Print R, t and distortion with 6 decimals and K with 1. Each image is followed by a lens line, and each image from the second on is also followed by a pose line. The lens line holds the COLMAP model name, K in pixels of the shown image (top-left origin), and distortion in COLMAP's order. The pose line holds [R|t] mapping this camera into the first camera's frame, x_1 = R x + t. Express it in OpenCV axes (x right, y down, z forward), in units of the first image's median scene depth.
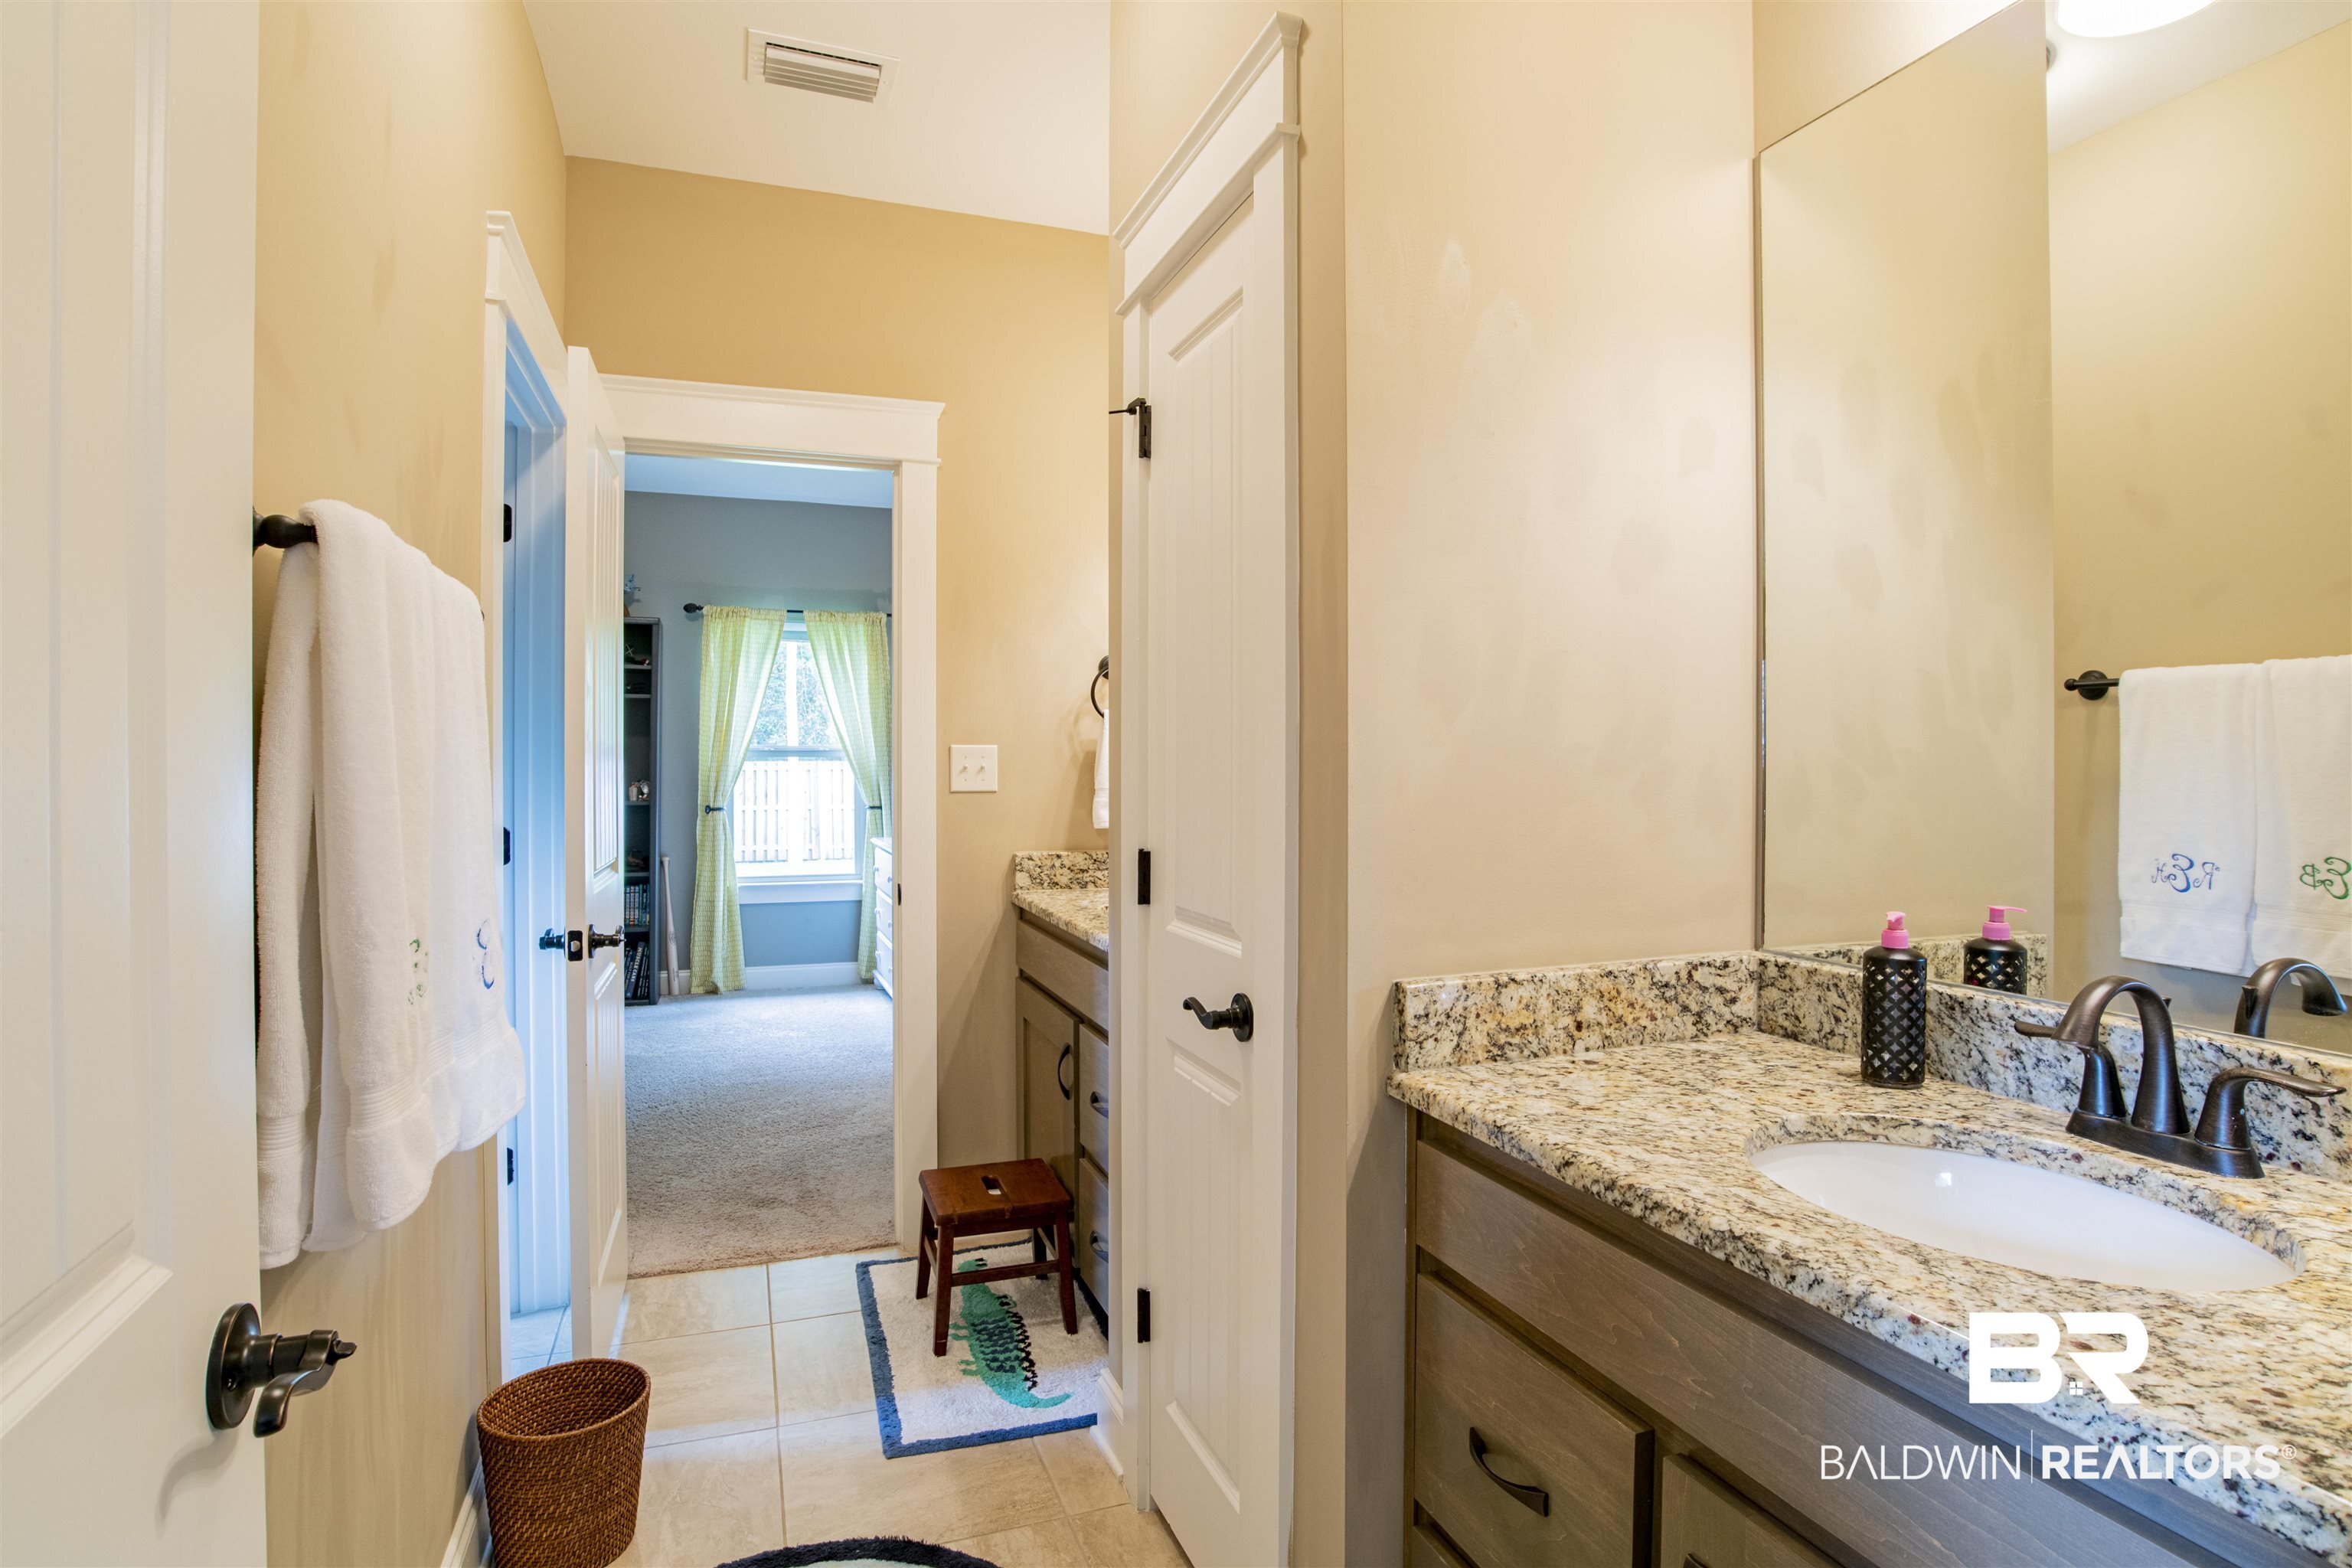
lens RADIAL K [[1218.3, 0, 1138.5], [0, 1218.3, 769.1], [0, 0, 1]] dist [-0.040142, 0.009551]
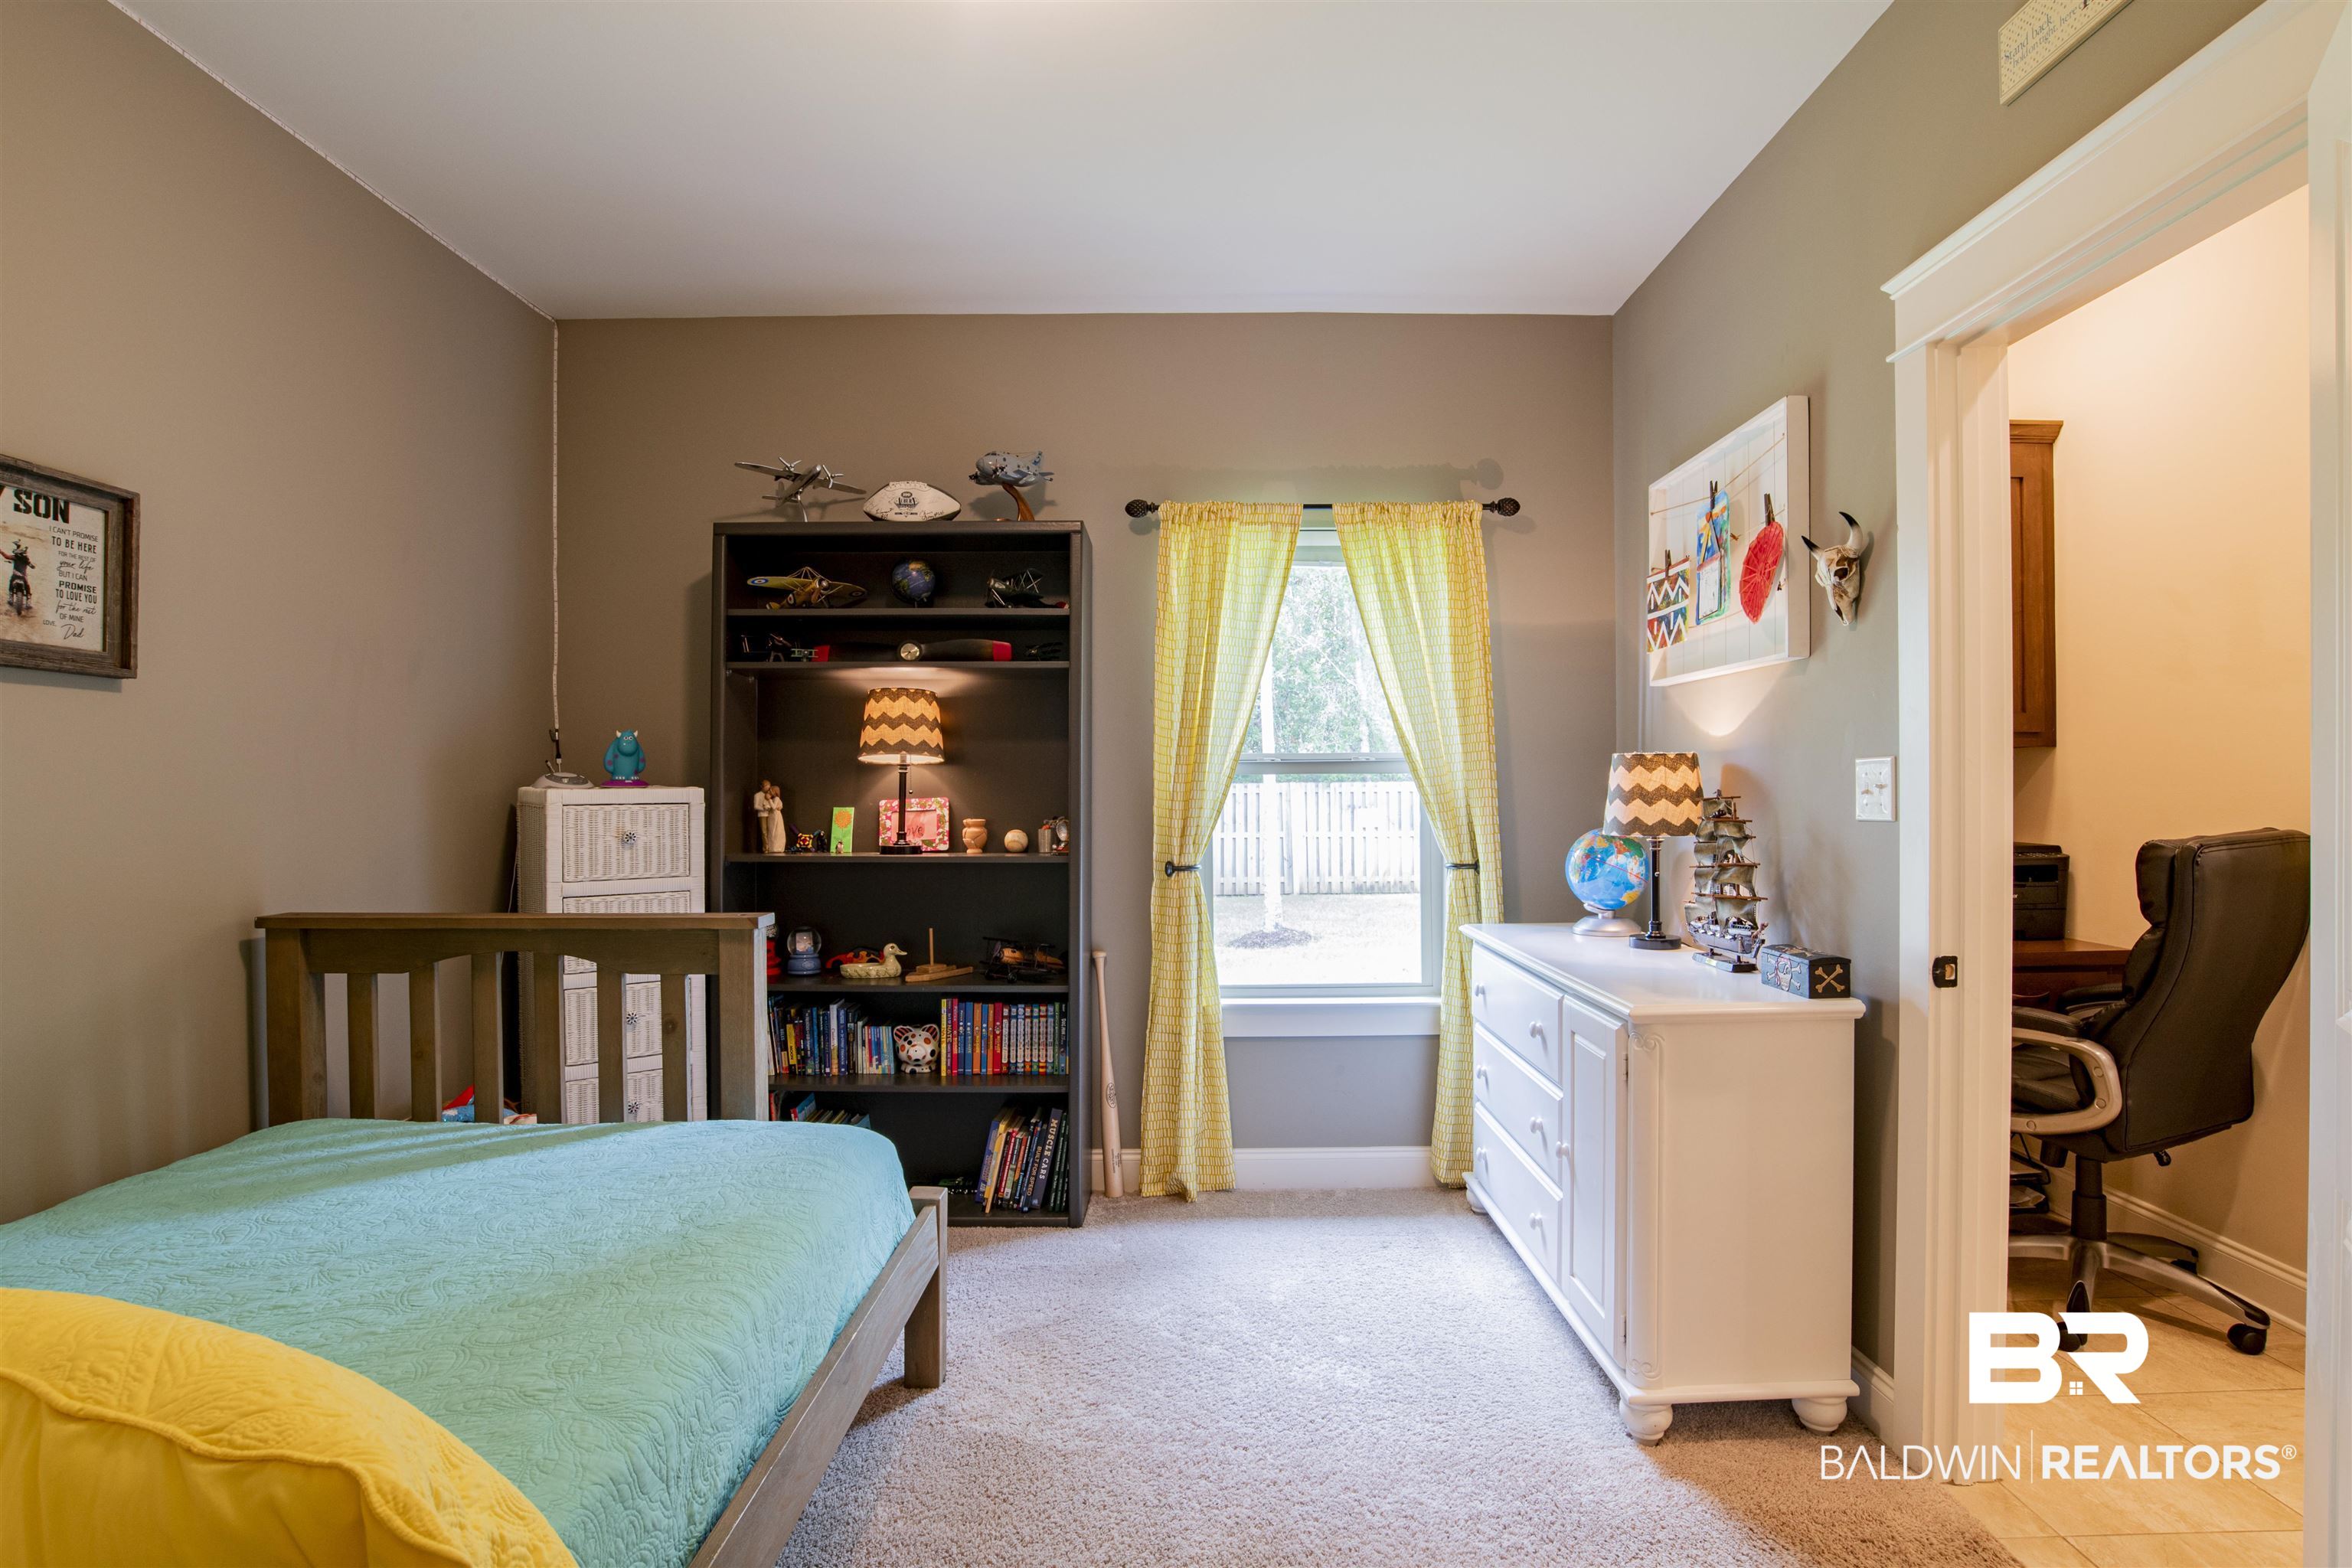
lens RADIAL K [[1218.3, 0, 1173.9], [0, 1218.3, 792.5], [0, 0, 1]] dist [-0.040142, 0.009551]
pose [[0.941859, -0.005440, -0.335964, -0.163961], [0.005876, 0.999983, 0.000280, -0.002097], [0.335957, -0.002237, 0.941875, 0.470493]]
